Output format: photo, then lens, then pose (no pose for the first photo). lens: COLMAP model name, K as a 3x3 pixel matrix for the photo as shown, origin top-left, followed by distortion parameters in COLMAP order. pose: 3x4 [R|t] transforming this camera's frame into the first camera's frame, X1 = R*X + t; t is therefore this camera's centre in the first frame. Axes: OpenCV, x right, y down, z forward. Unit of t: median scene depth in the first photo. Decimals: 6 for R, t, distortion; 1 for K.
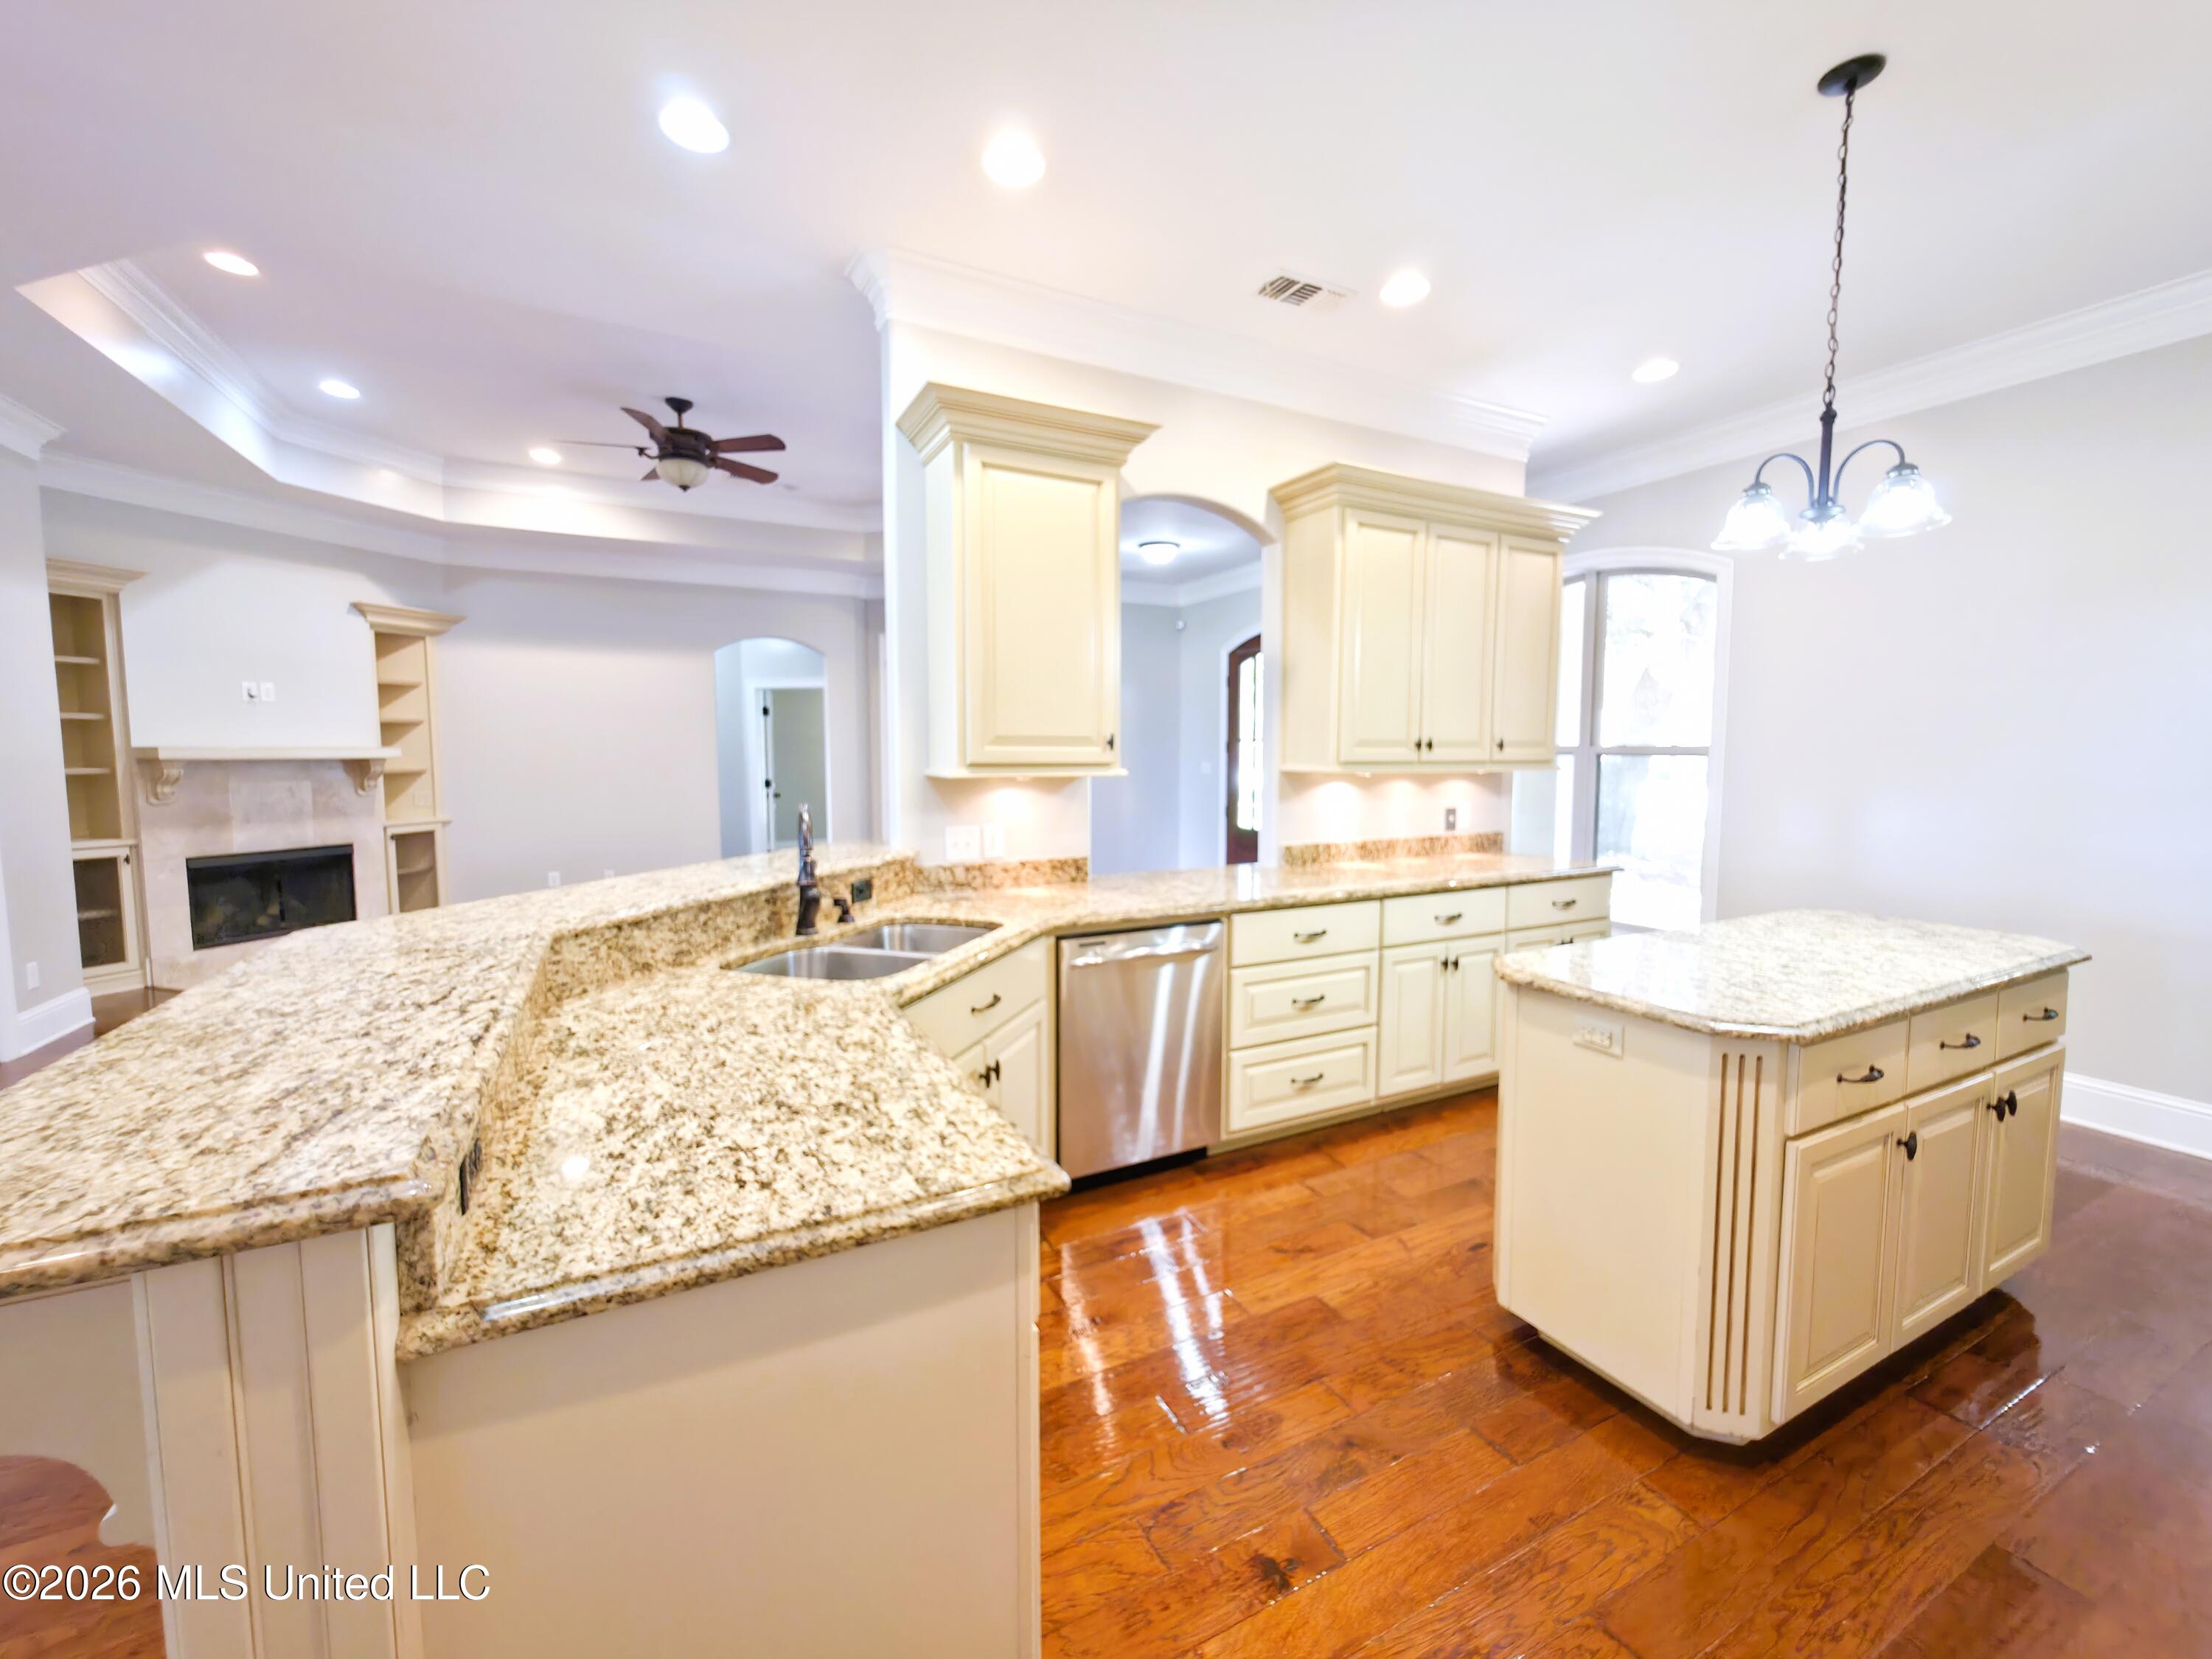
lens RADIAL K [[885.2, 0, 1115.2], [0, 885.2, 819.3], [0, 0, 1]] dist [0.001843, -0.000002]
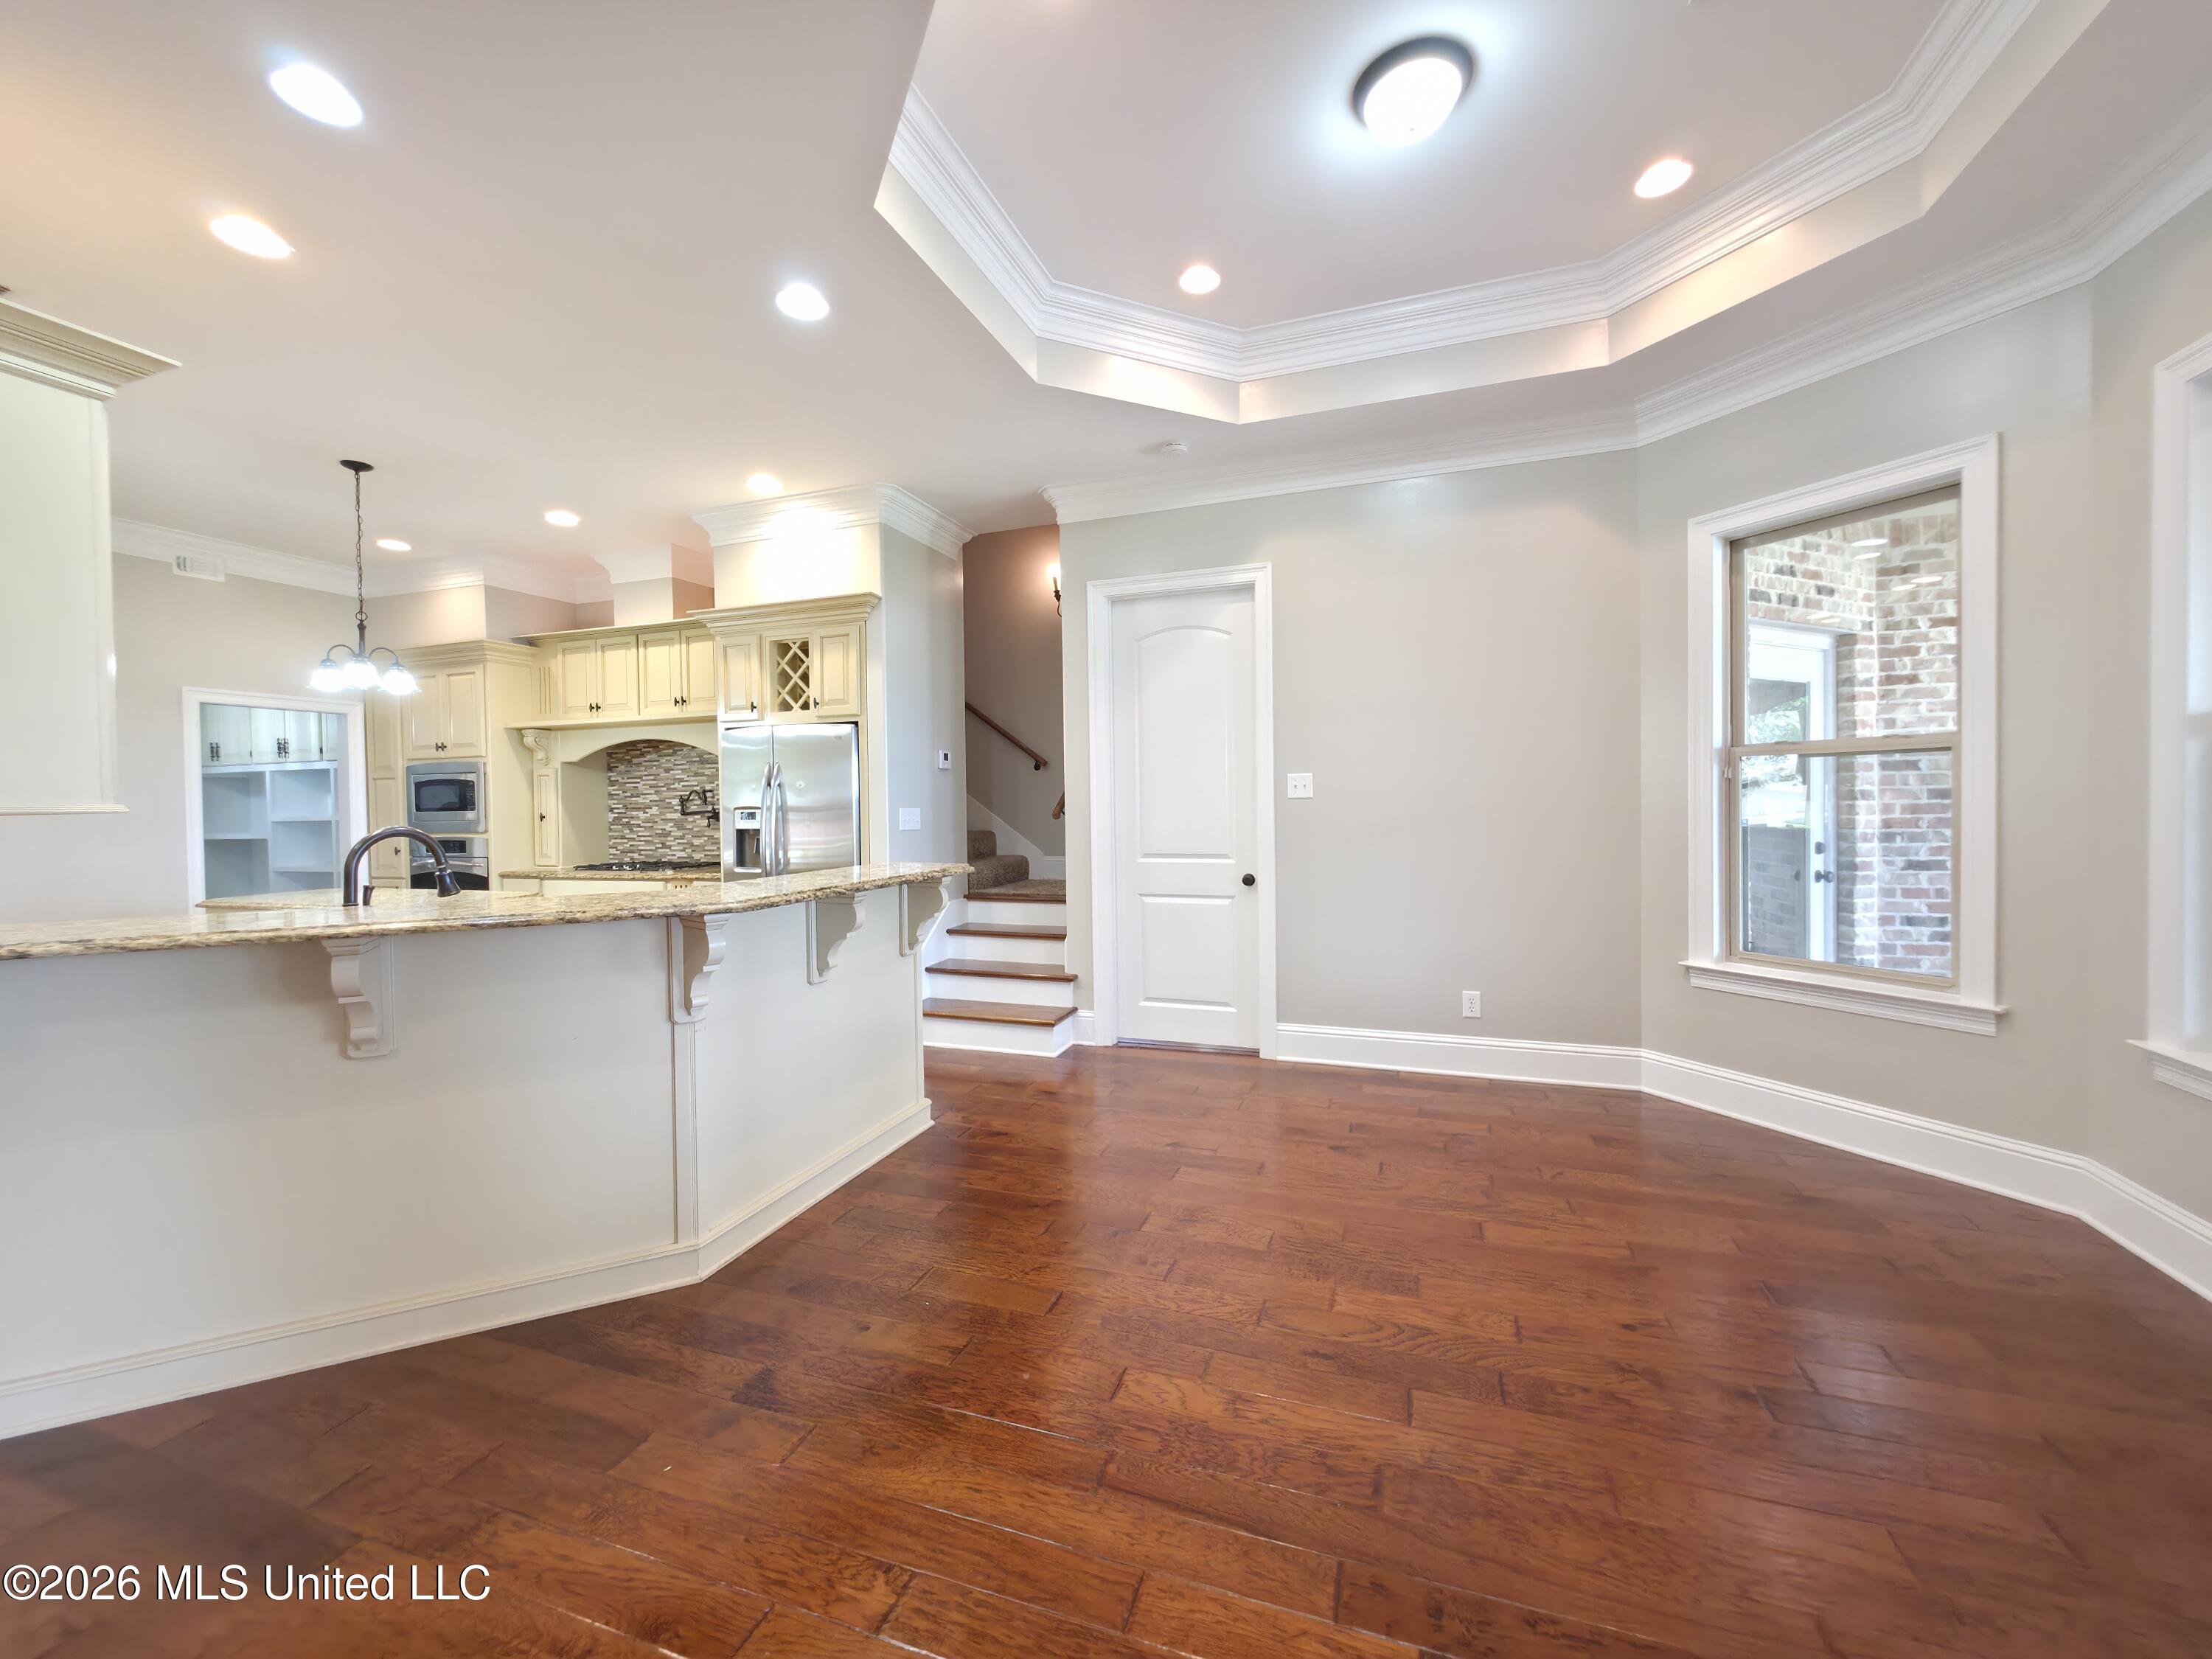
lens RADIAL K [[885.2, 0, 1114.3], [0, 885.2, 815.1], [0, 0, 1]] dist [0.001843, -0.000002]
pose [[-0.682569, -0.000416, 0.730821, -0.753564], [0.074361, 0.994770, 0.070018, -0.018341], [-0.727028, 0.102136, -0.678968, 0.483344]]
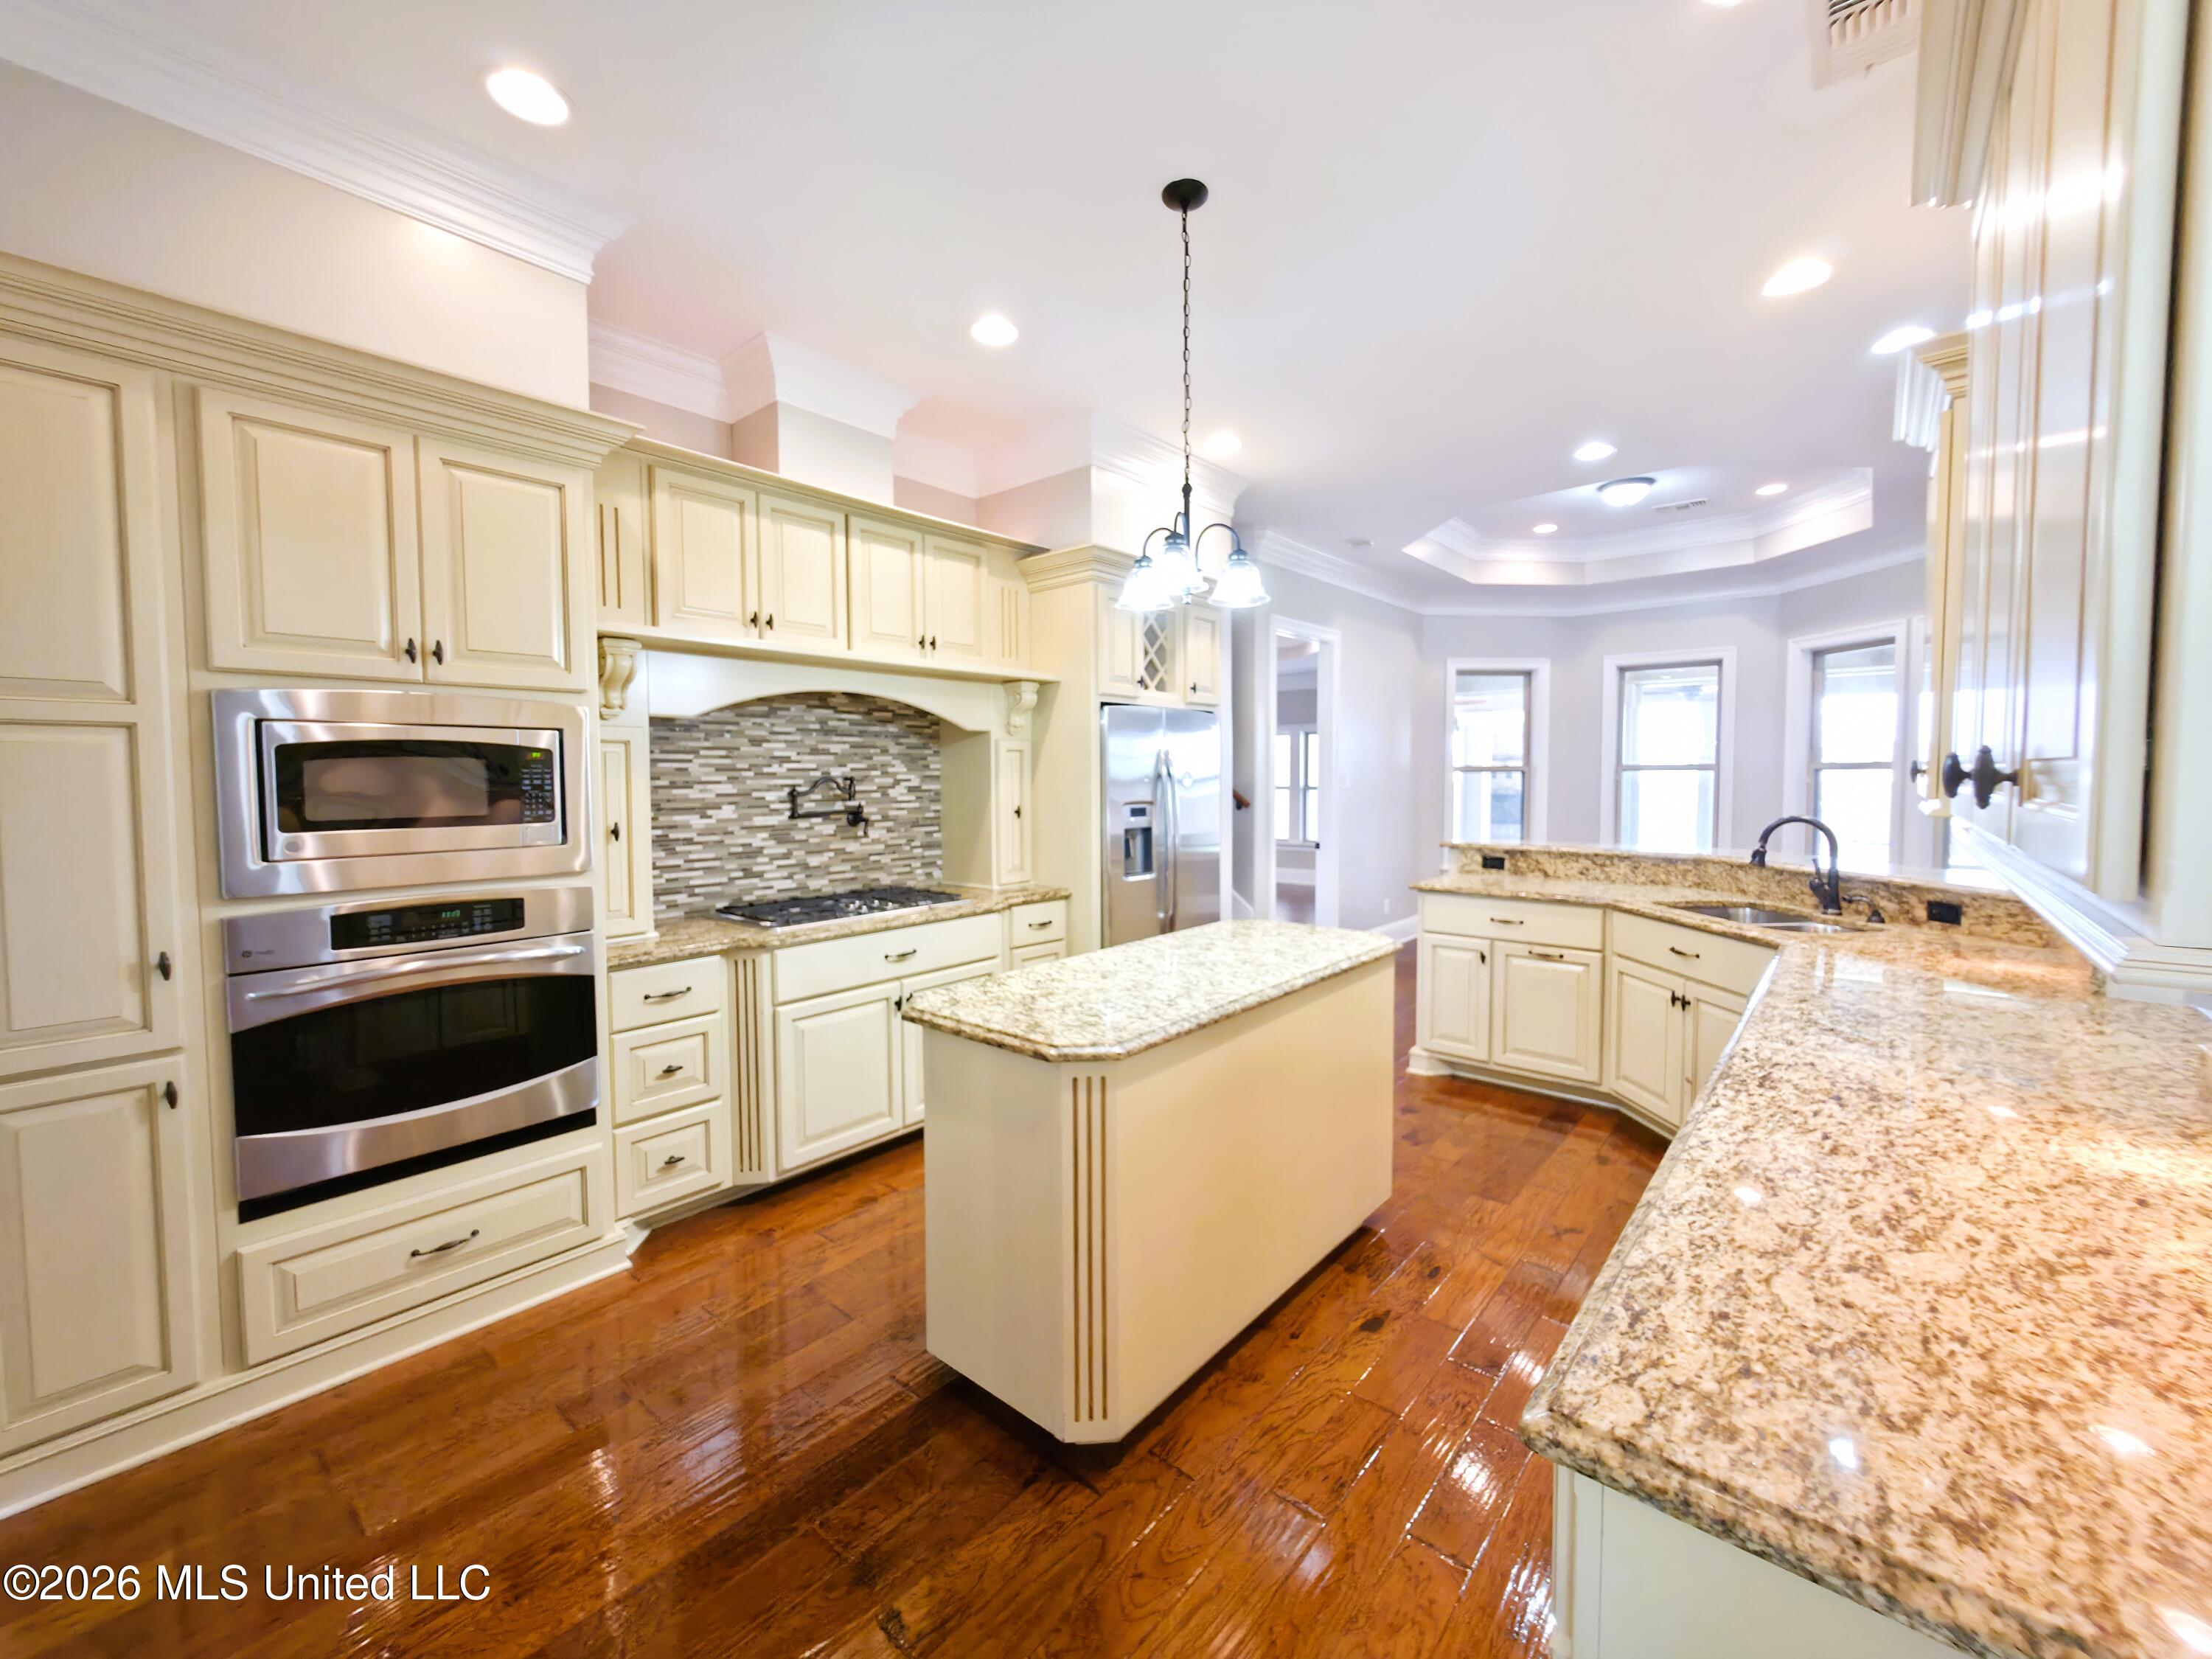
lens RADIAL K [[885.2, 0, 1115.4], [0, 885.2, 817.0], [0, 0, 1]] dist [0.001843, -0.000002]
pose [[-0.928599, 0.023157, -0.370361, 0.543438], [-0.023802, 0.992279, 0.121722, -0.072353], [0.370321, 0.121846, -0.920878, 0.849919]]
